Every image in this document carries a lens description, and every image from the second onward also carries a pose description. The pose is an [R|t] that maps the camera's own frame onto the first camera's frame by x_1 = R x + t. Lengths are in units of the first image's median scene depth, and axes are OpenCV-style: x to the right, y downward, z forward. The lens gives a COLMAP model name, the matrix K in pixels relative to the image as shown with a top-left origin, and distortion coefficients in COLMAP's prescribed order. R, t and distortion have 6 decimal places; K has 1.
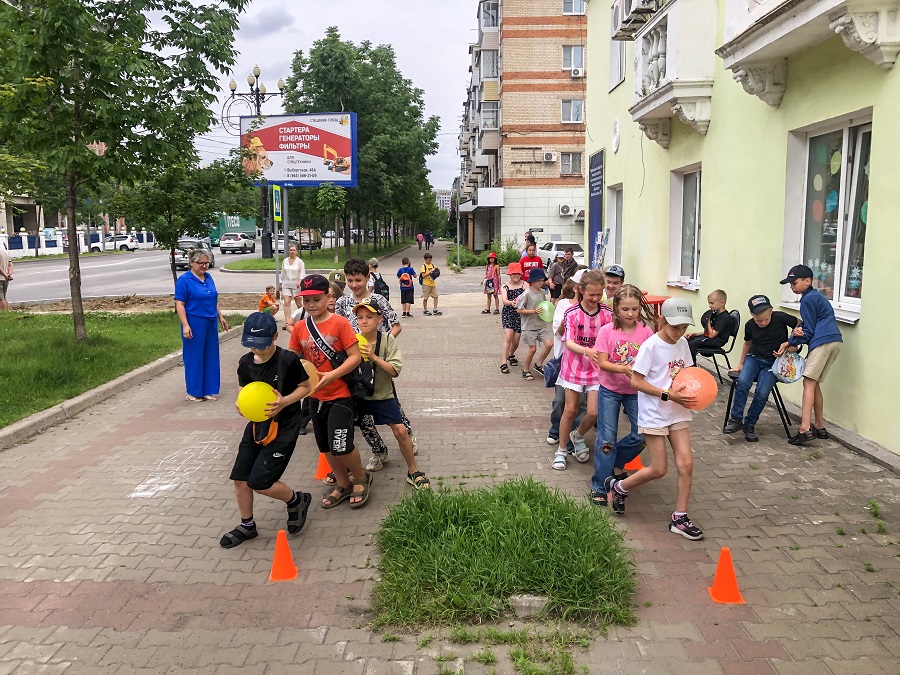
lens RADIAL K [[730.6, 0, 444.6], [0, 730.6, 345.3], [0, 0, 1]] dist [0.021408, -0.007525]
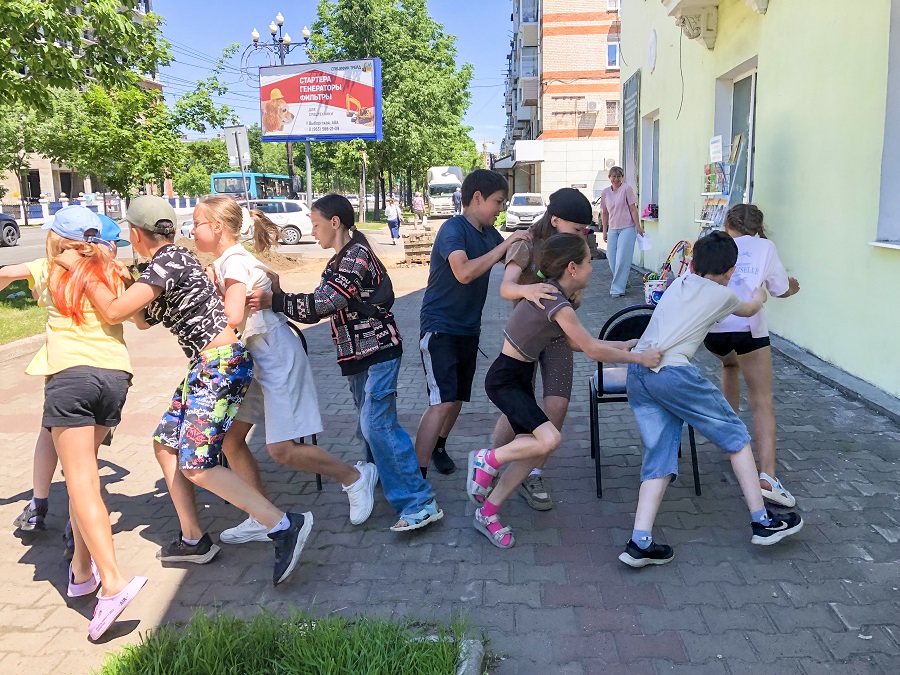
lens RADIAL K [[730.6, 0, 452.2], [0, 730.6, 333.7], [0, 0, 1]] dist [0.021408, -0.007525]
pose [[0.998159, -0.000418, -0.060643, 0.023353], [0.002351, 0.999491, 0.031822, 0.000559], [0.060599, -0.031906, 0.997652, 0.061791]]
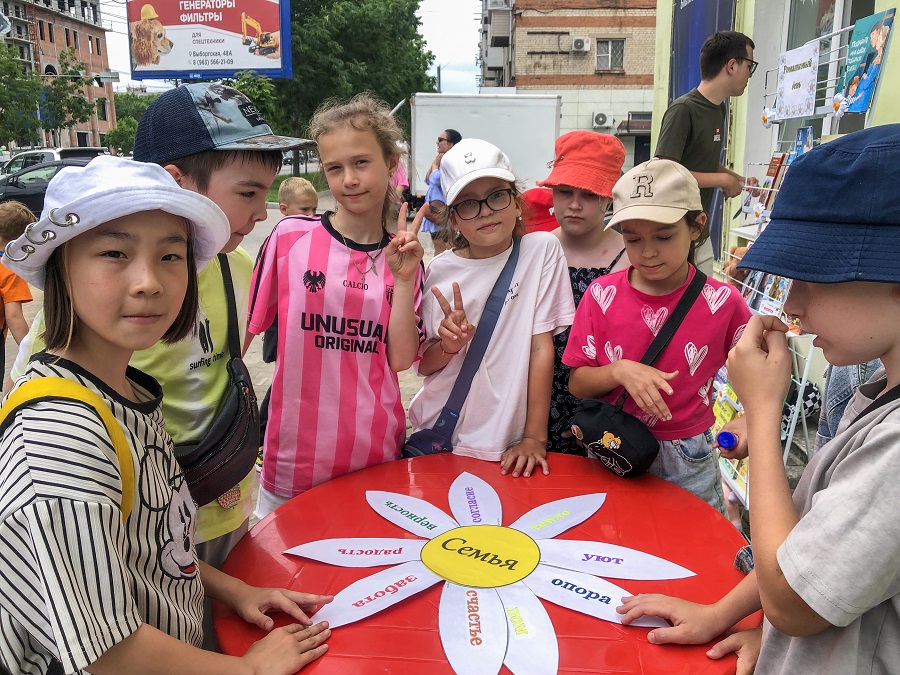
lens RADIAL K [[730.6, 0, 457.5], [0, 730.6, 328.8], [0, 0, 1]] dist [0.021408, -0.007525]
pose [[0.999783, 0.008271, -0.019129, 0.042739], [-0.006775, 0.997009, 0.076984, -0.036534], [0.019709, -0.076837, 0.996849, 0.284640]]
